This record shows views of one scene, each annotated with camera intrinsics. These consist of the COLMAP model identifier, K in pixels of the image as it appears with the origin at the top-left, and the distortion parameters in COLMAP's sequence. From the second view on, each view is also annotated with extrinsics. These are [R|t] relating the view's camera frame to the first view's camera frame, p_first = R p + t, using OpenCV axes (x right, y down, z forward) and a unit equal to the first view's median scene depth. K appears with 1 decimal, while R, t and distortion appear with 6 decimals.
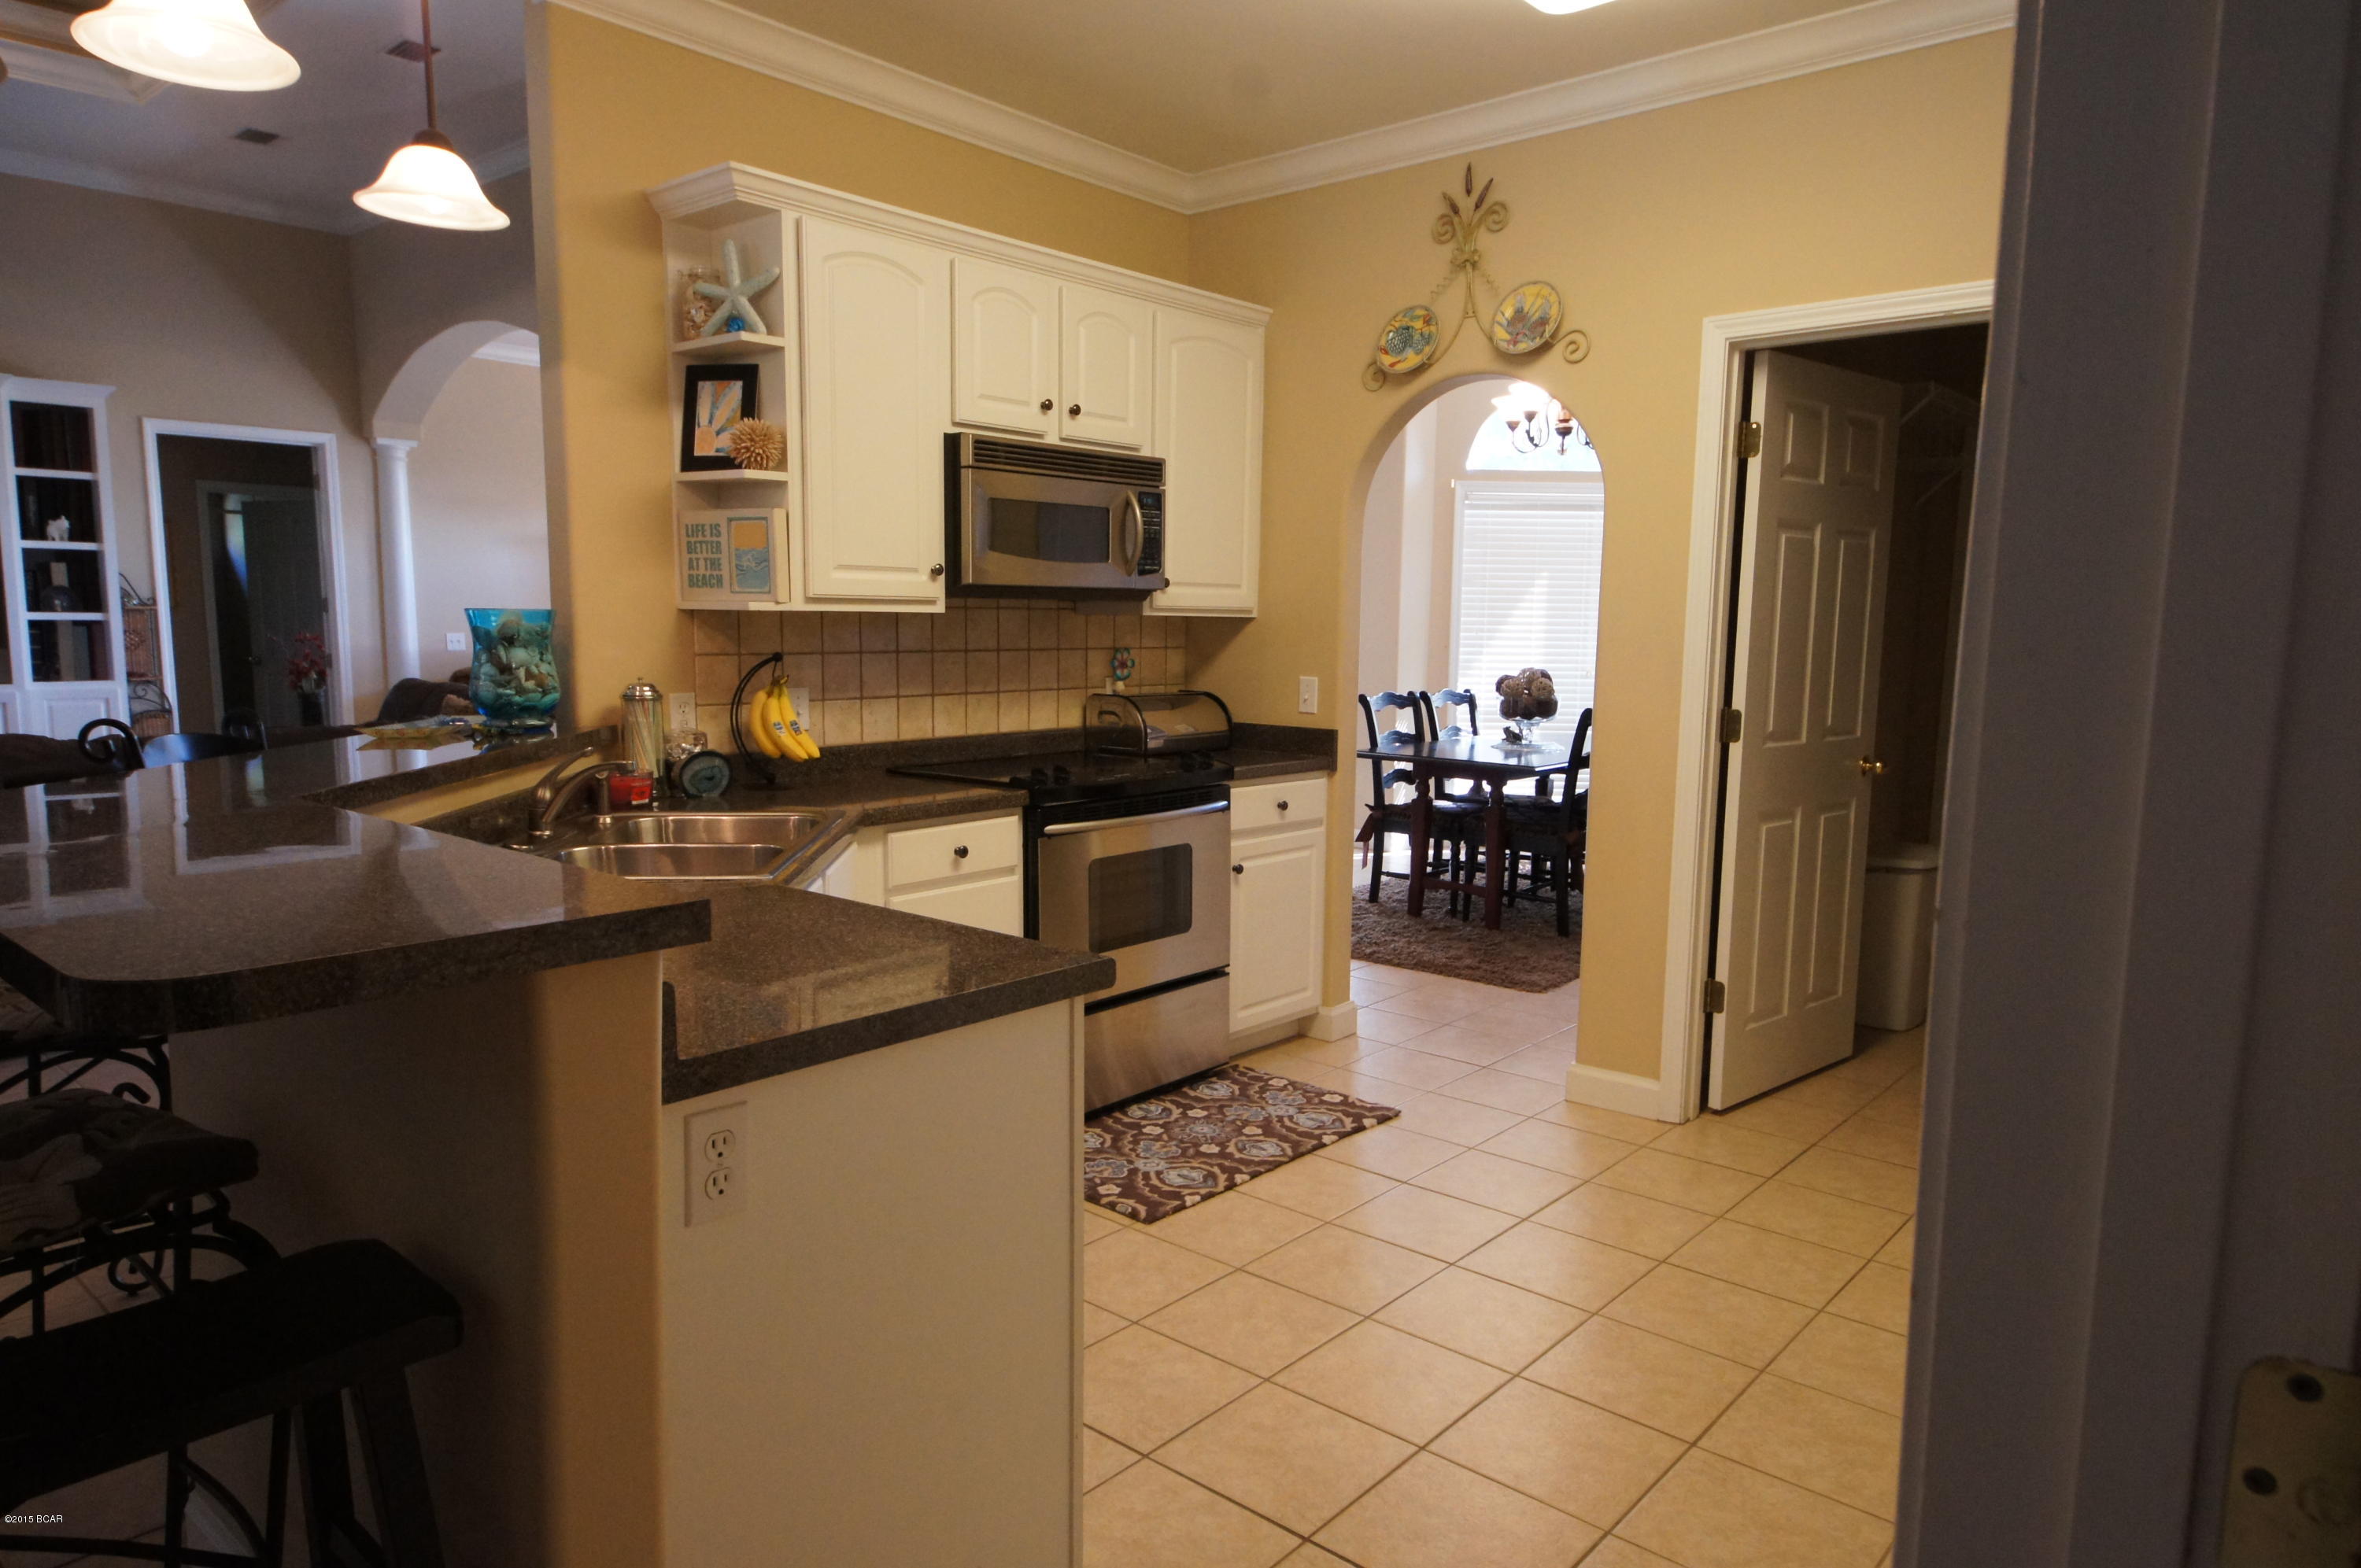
lens RADIAL K [[1475.6, 0, 1183.3], [0, 1475.6, 796.9], [0, 0, 1]] dist [0.045288, -0.034500]
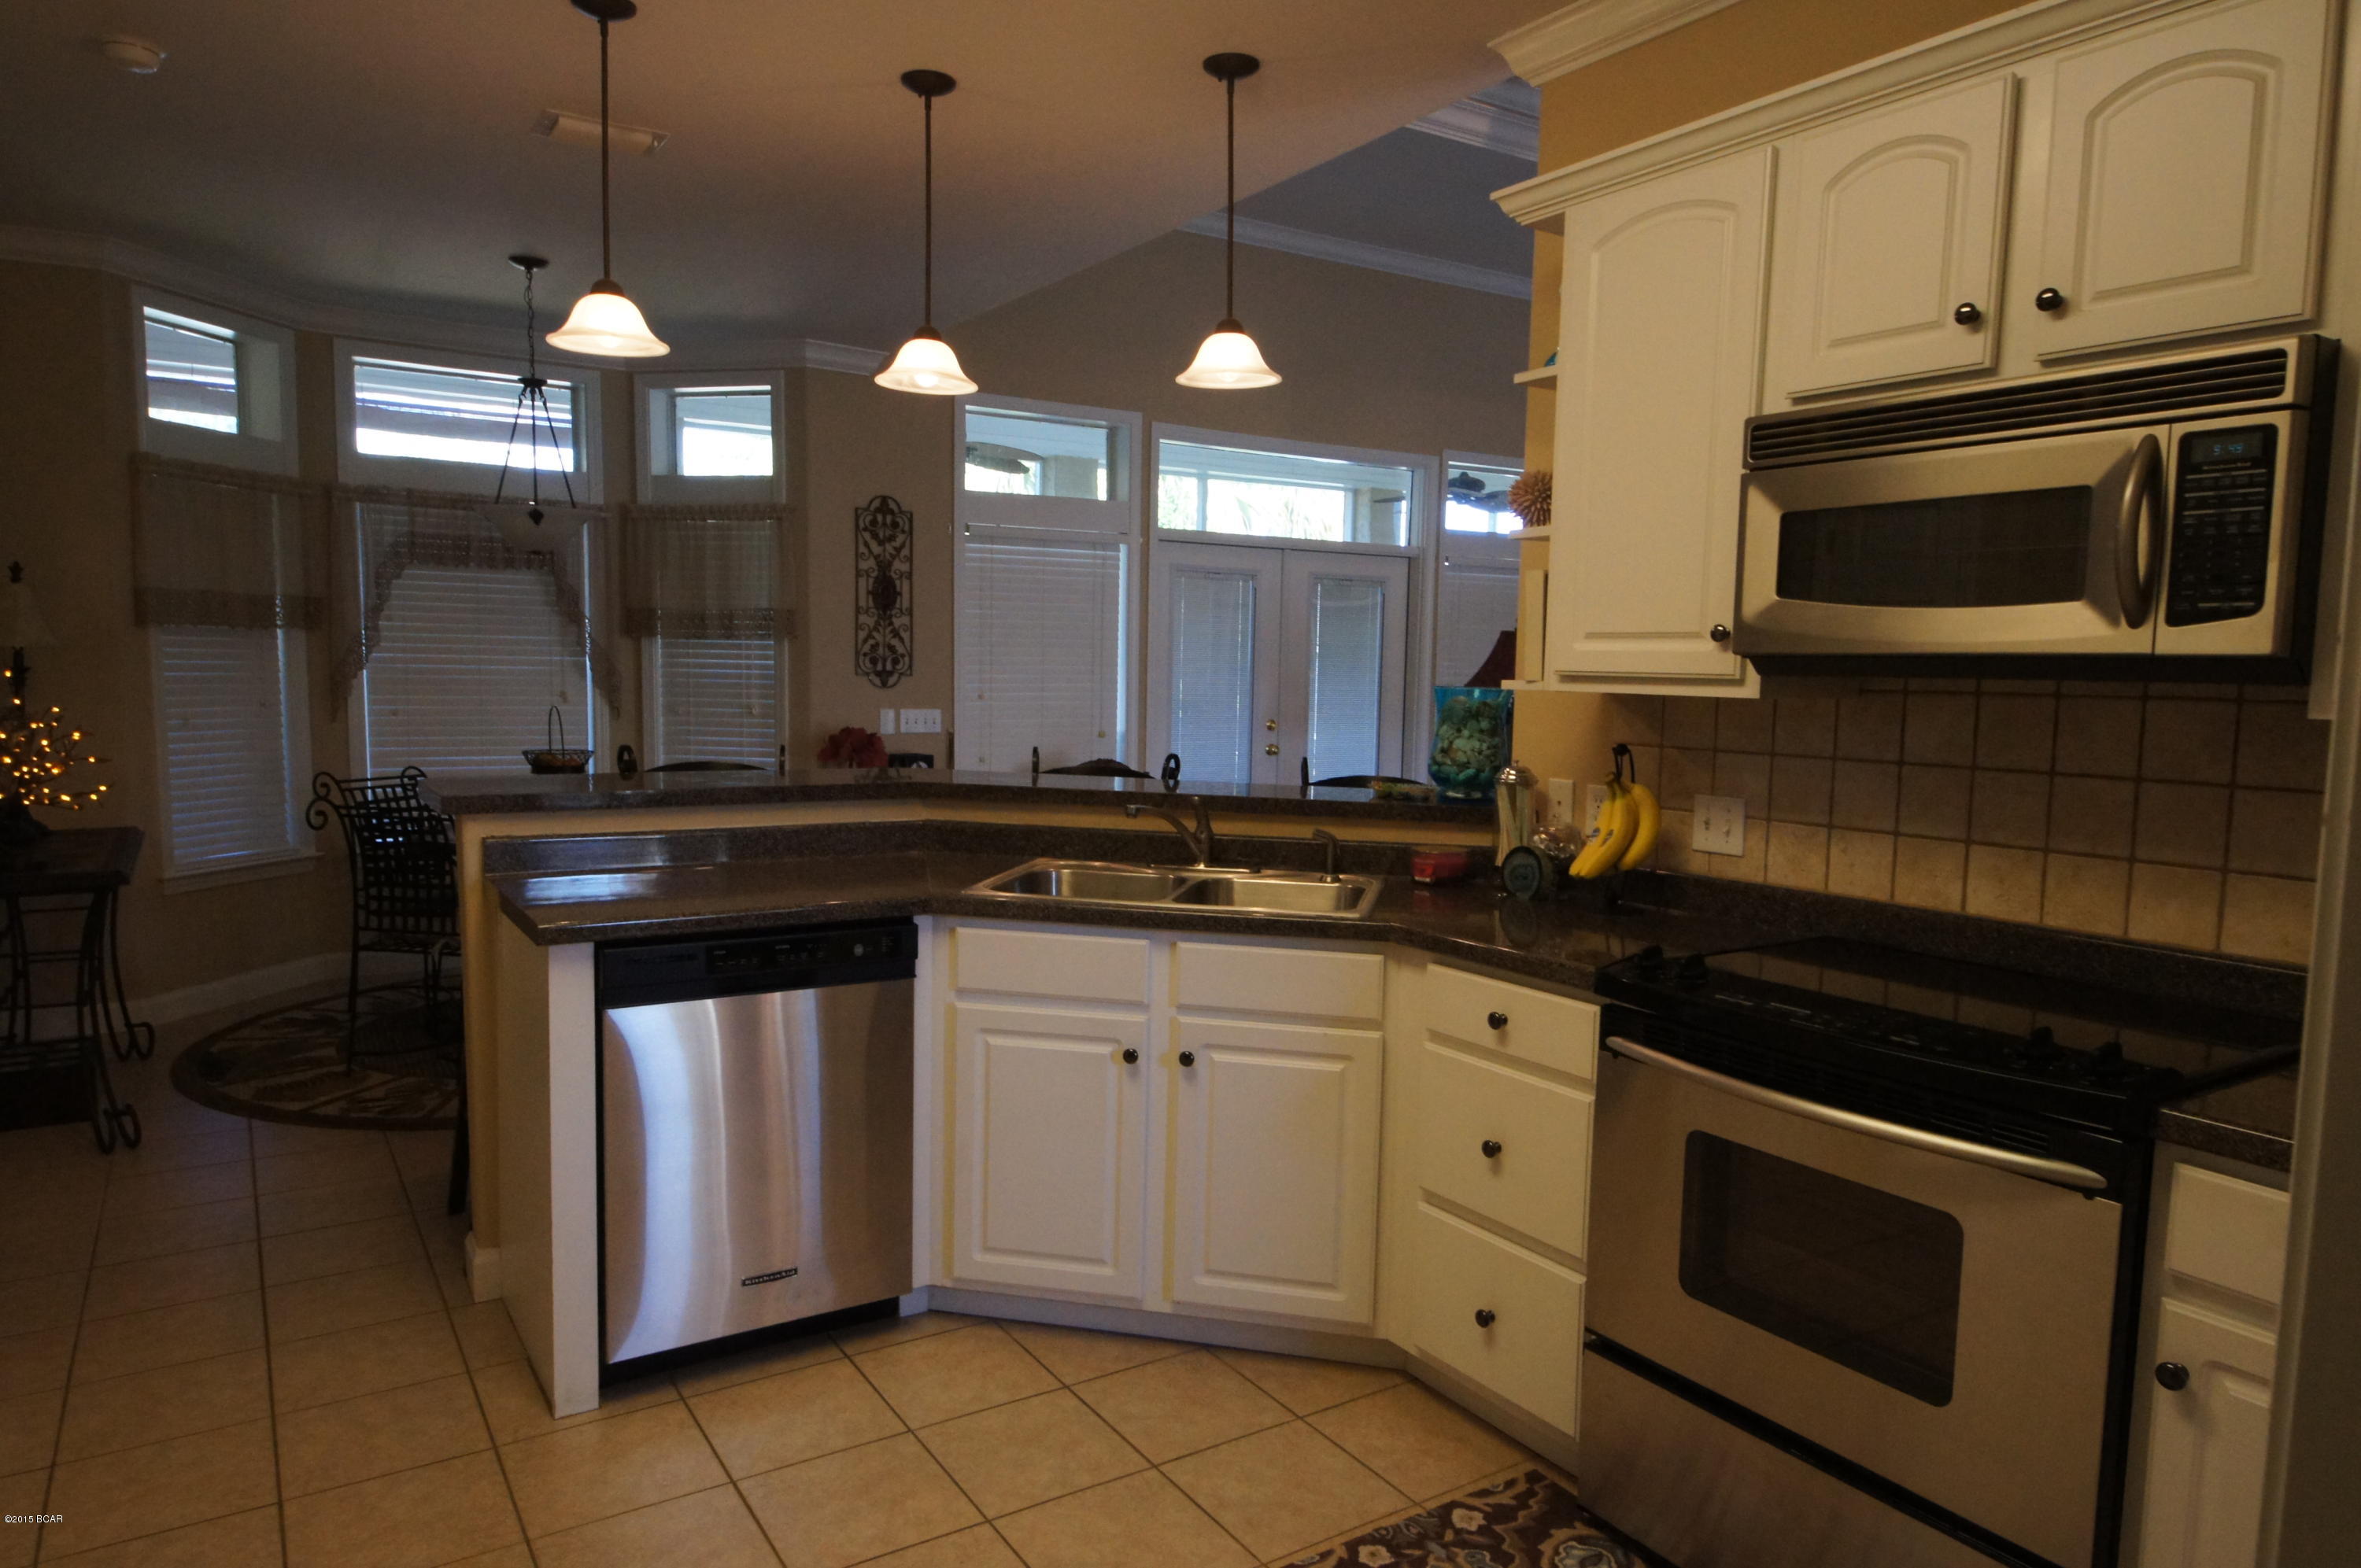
lens RADIAL K [[1475.6, 0, 1178.1], [0, 1475.6, 786.4], [0, 0, 1]] dist [0.045288, -0.034500]
pose [[-0.280890, 0.065079, -0.957531, 0.515997], [-0.140894, 0.984093, 0.108215, -0.117320], [0.949342, 0.165307, -0.267252, 0.909119]]
